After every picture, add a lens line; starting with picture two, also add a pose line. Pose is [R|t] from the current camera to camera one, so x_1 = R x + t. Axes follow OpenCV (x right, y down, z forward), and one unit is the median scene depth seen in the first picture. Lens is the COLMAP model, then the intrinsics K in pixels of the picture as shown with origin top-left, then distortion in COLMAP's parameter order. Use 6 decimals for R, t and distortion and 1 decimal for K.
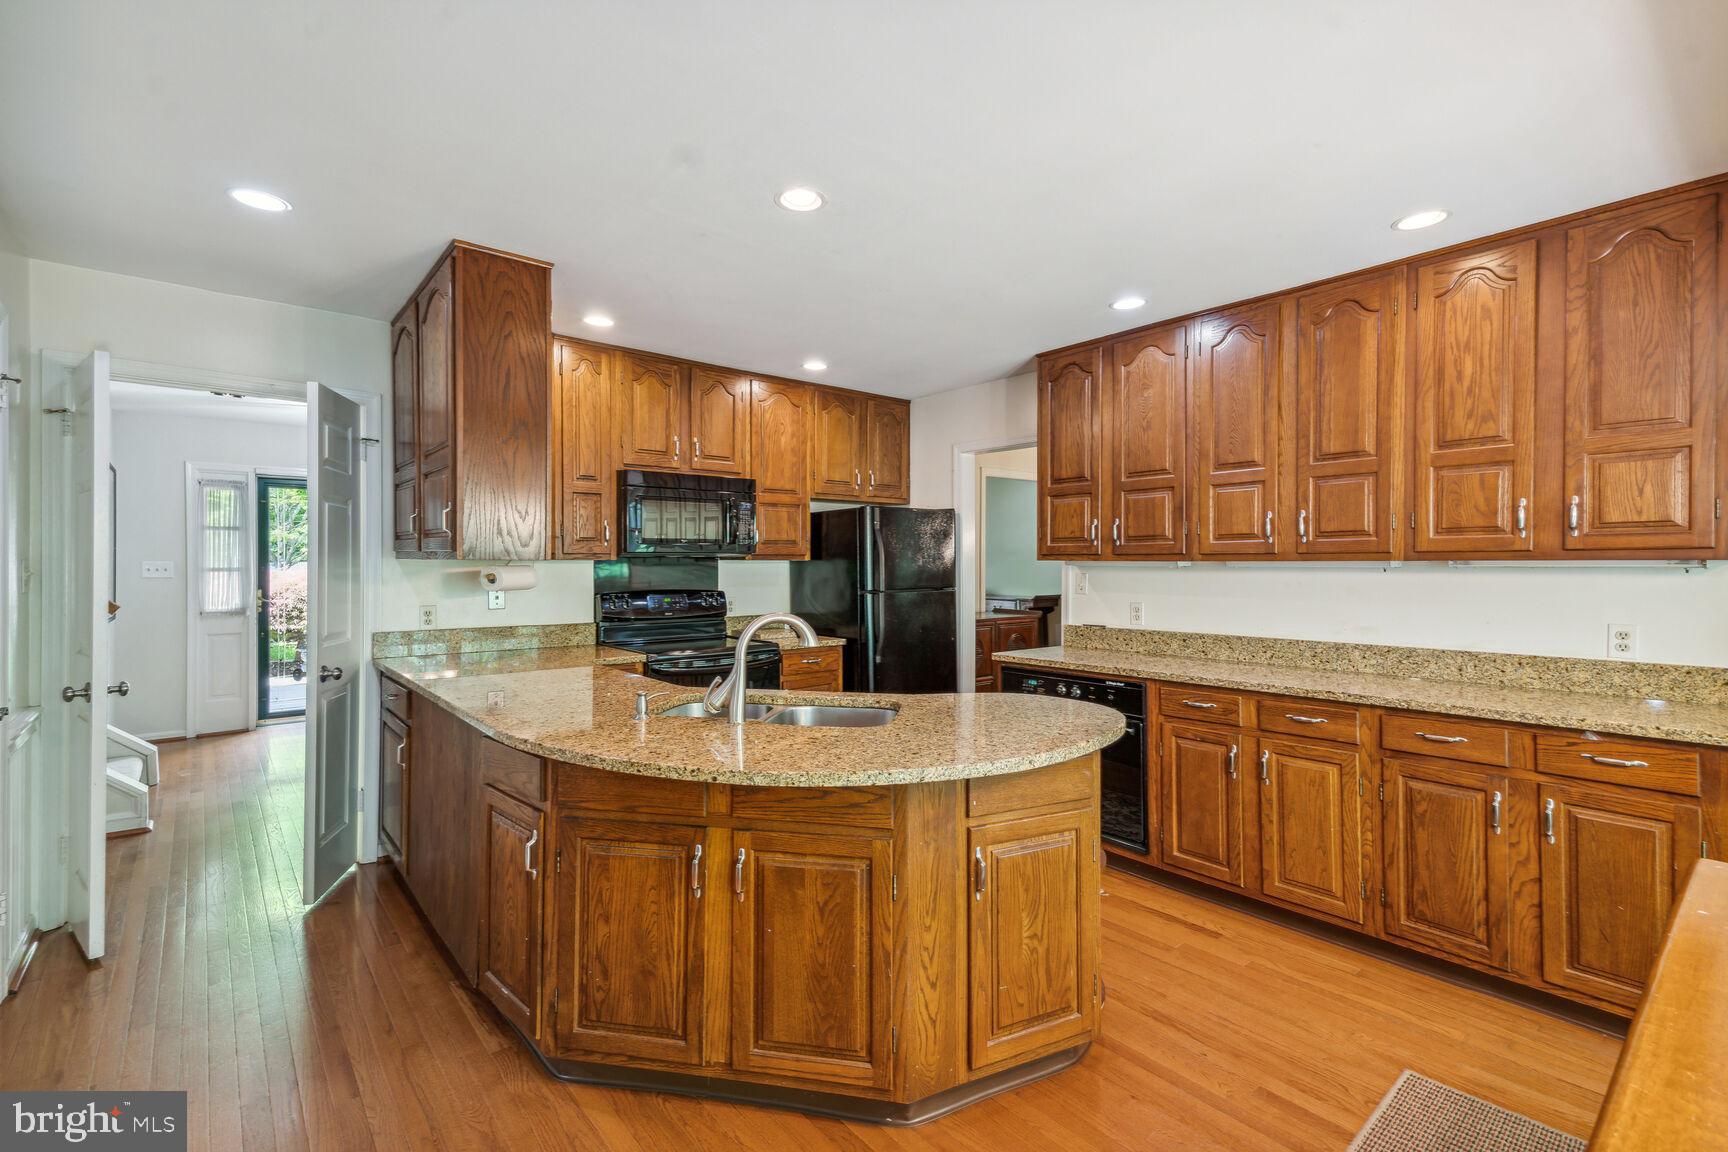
lens RADIAL K [[824.7, 0, 855.3], [0, 824.7, 557.6], [0, 0, 1]] dist [0.030039, -0.001225]
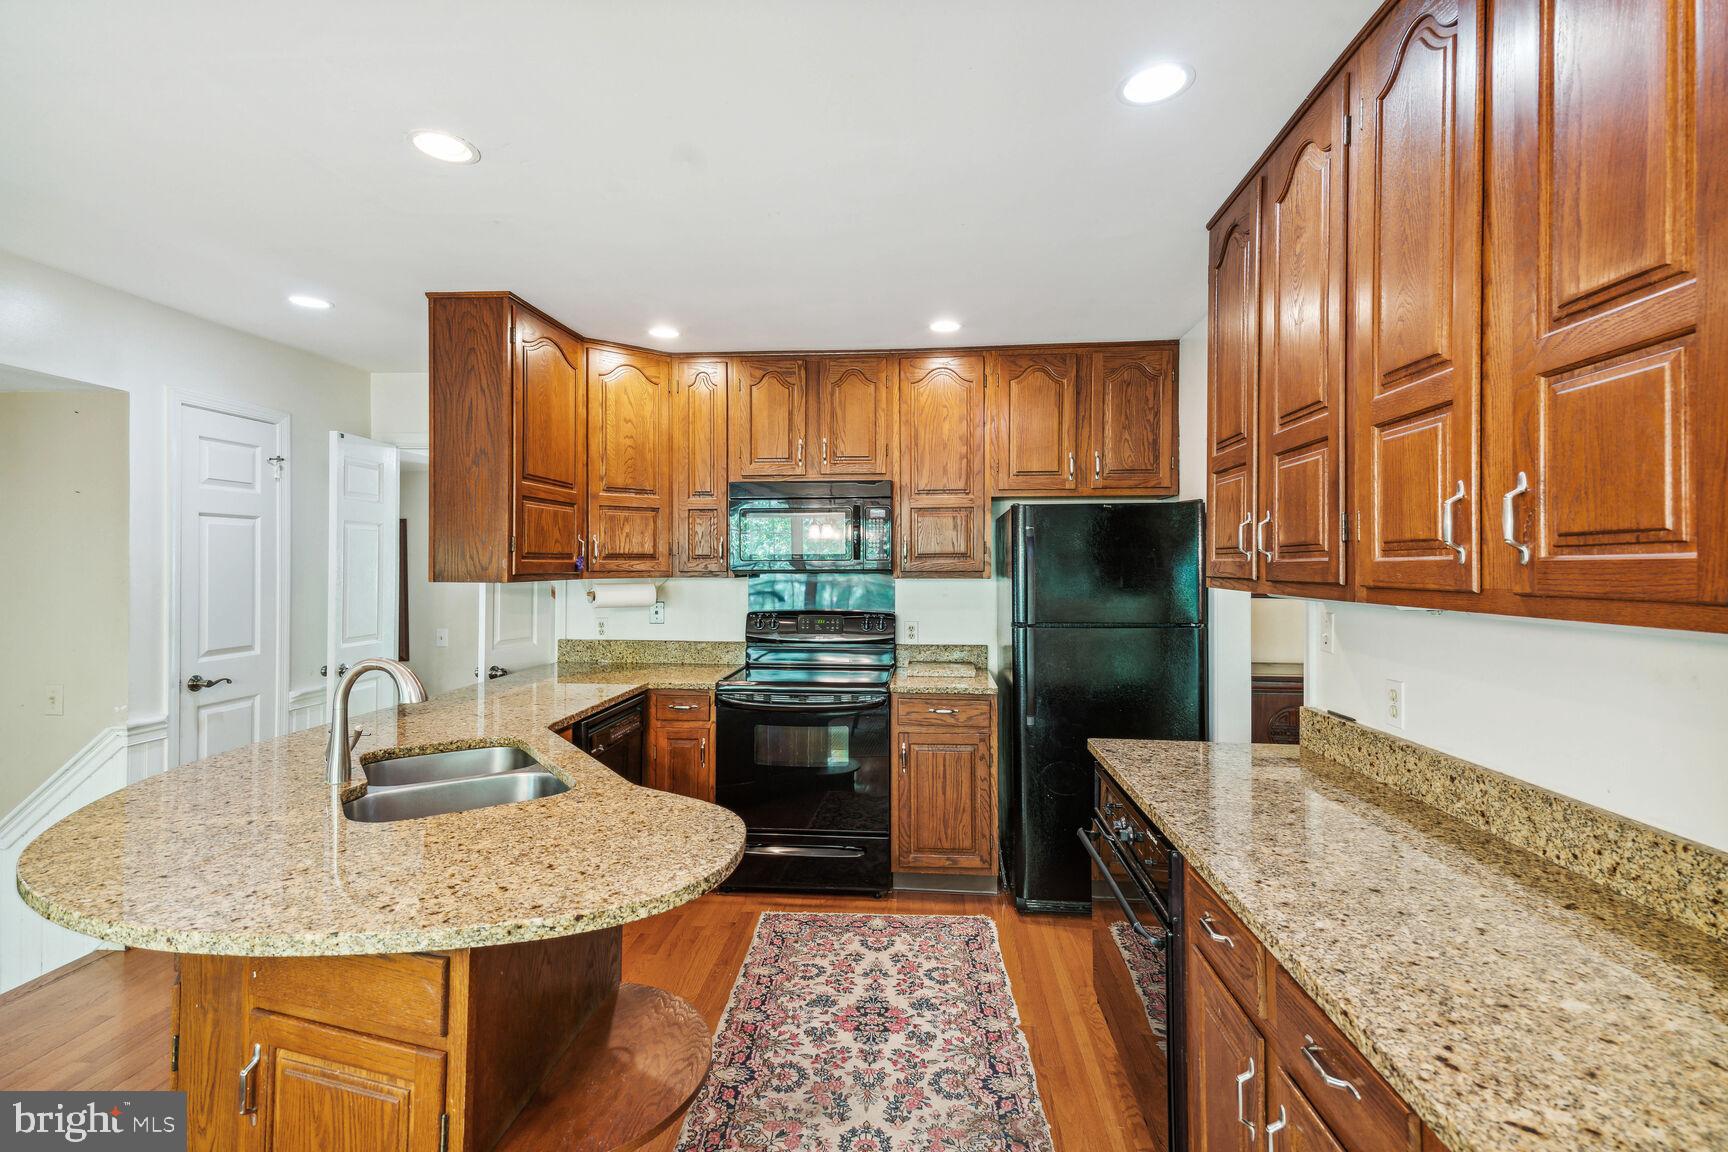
lens RADIAL K [[824.7, 0, 855.3], [0, 824.7, 557.6], [0, 0, 1]] dist [0.030039, -0.001225]
pose [[0.686465, -0.004660, -0.727148, 0.513145], [0.003642, 0.999989, -0.002969, -0.017921], [0.727154, -0.000610, 0.686474, 0.470060]]
